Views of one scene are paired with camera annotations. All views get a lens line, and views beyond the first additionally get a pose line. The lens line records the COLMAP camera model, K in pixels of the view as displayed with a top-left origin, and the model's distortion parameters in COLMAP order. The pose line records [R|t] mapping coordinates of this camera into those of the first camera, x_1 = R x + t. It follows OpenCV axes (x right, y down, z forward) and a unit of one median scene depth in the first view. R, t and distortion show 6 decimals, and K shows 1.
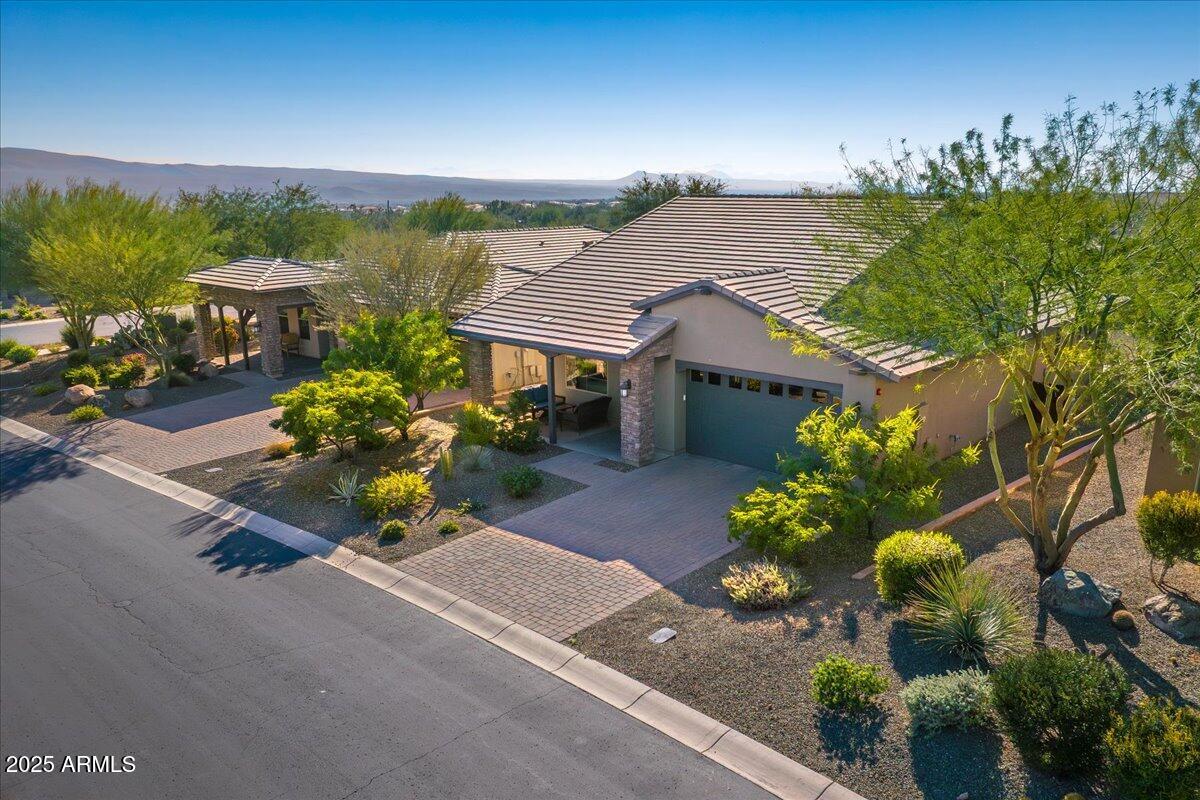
lens RADIAL K [[941.2, 0, 600.0], [0, 941.2, 400.0], [0, 0, 1]] dist [0.008265, 0.009168]
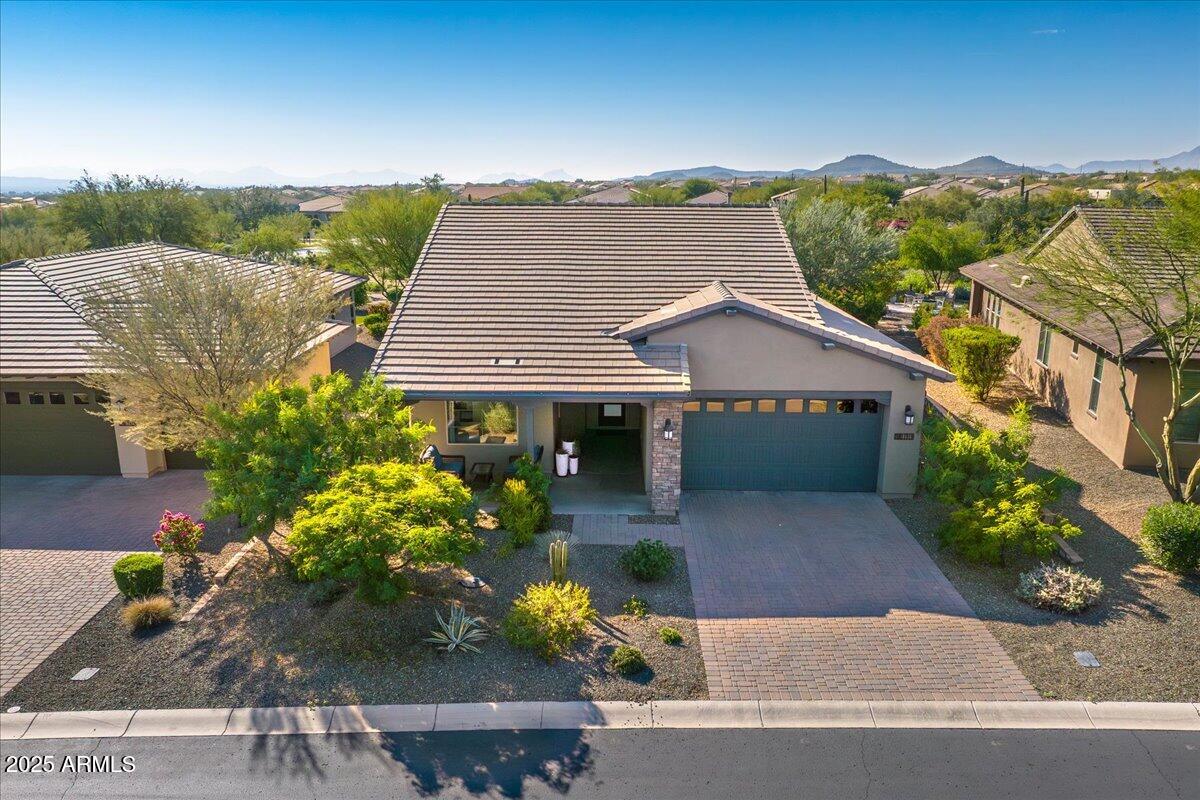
lens RADIAL K [[963.8, 0, 596.5], [0, 963.8, 442.0], [0, 0, 1]] dist [-0.034625, -0.003619]
pose [[0.742301, -0.165837, 0.649220, -0.678255], [0.139530, 0.985906, 0.092304, -0.104775], [-0.655378, 0.022068, 0.754979, 0.406349]]
